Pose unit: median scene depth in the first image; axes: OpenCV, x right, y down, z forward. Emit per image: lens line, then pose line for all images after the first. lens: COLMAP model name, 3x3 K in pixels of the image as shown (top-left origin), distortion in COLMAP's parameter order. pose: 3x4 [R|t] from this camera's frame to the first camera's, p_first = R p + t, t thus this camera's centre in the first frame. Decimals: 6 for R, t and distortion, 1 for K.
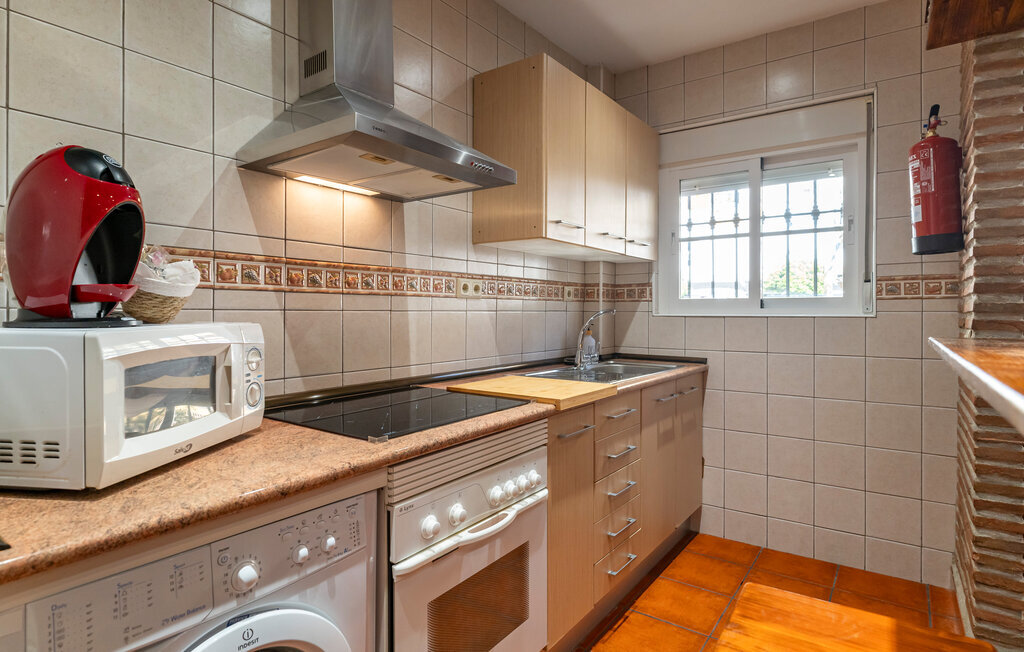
lens RADIAL K [[549.3, 0, 516.4], [0, 549.3, 310.4], [0, 0, 1]] dist [-0.005752, -0.000902]
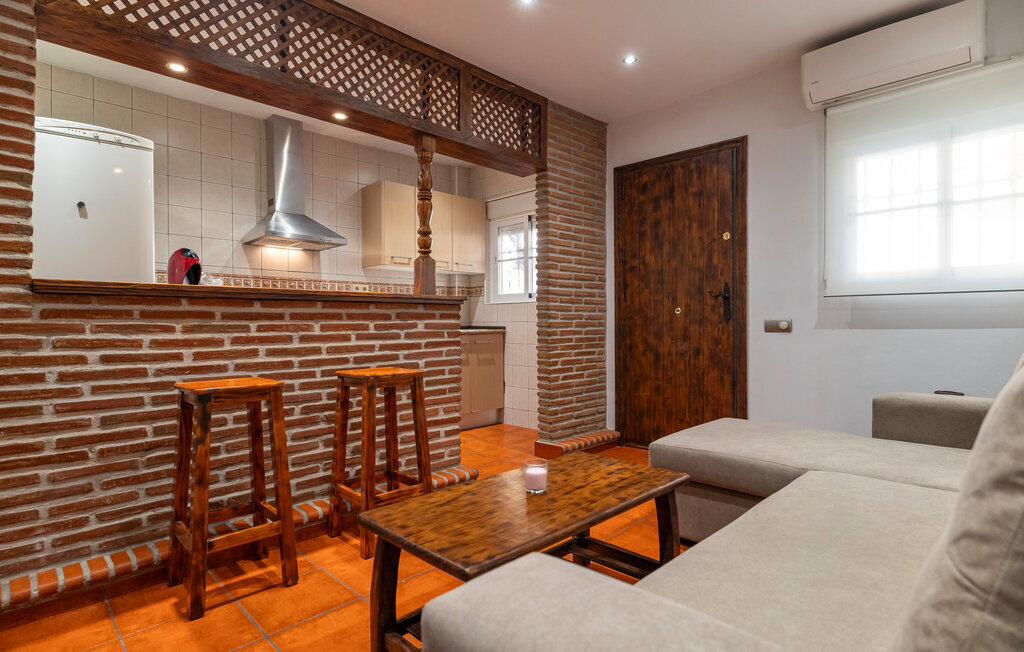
lens RADIAL K [[516.4, 0, 503.9], [0, 516.4, 322.6], [0, 0, 1]] dist [-0.002735, -0.000040]
pose [[0.983164, -0.005599, -0.182640, 1.024483], [0.006080, 0.999979, 0.002071, 0.111159], [0.182625, -0.003147, 0.983178, -1.066091]]
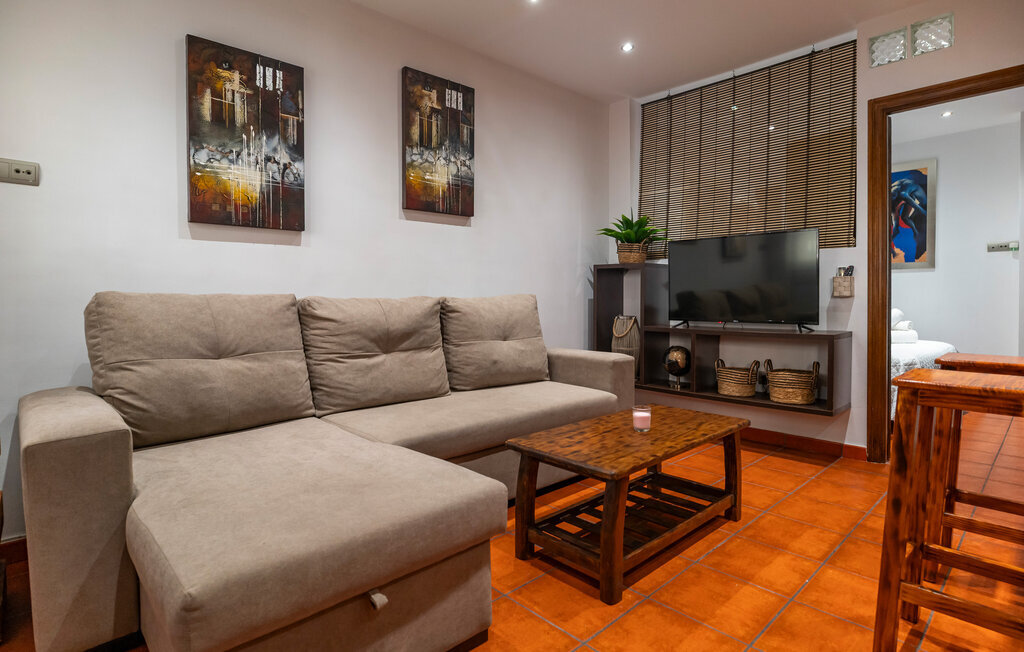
lens RADIAL K [[540.6, 0, 507.5], [0, 540.6, 309.1], [0, 0, 1]] dist [-0.001615, 0.000203]
pose [[-0.982392, 0.002461, 0.186817, 0.984274], [0.005751, 0.999838, 0.017068, 0.119046], [-0.186745, 0.017842, -0.982246, 0.966117]]
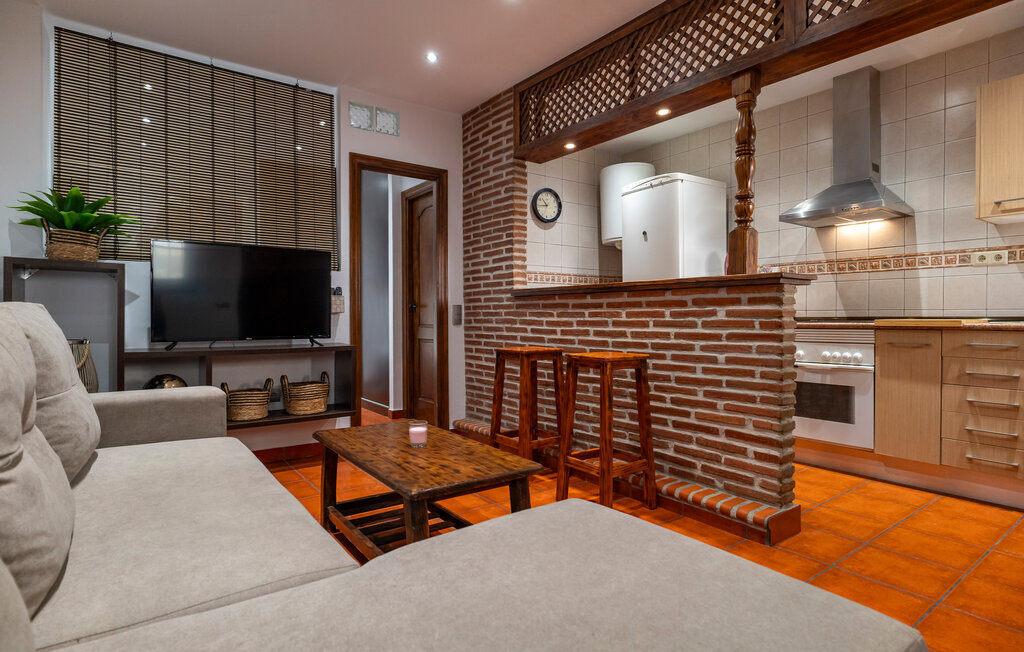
lens RADIAL K [[526.9, 0, 529.9], [0, 526.9, 322.4], [0, 0, 1]] dist [-0.004206, -0.000138]
pose [[-0.285702, 0.012575, -0.958236, 1.898464], [0.003674, 0.999921, 0.012026, 0.127623], [0.958311, -0.000085, -0.285726, 0.331601]]
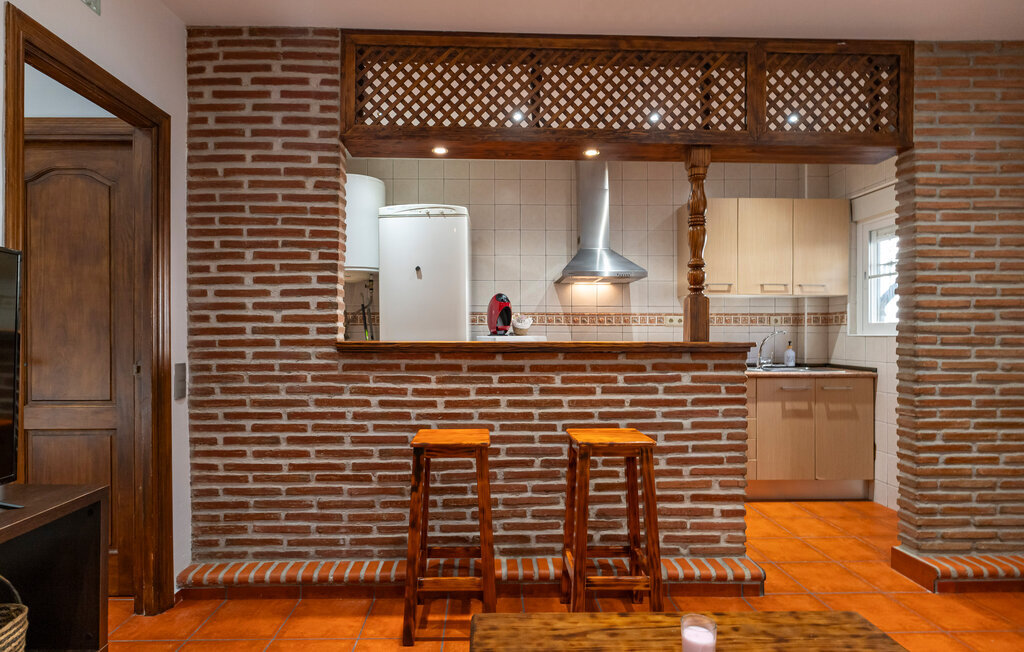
lens RADIAL K [[526.4, 0, 493.2], [0, 526.4, 336.5], [0, 0, 1]] dist [-0.002914, -0.000135]
pose [[0.596115, 0.000547, -0.802899, 1.265968], [0.001094, 0.999998, 0.001493, 0.014197], [0.802898, -0.001769, 0.596113, -0.759759]]
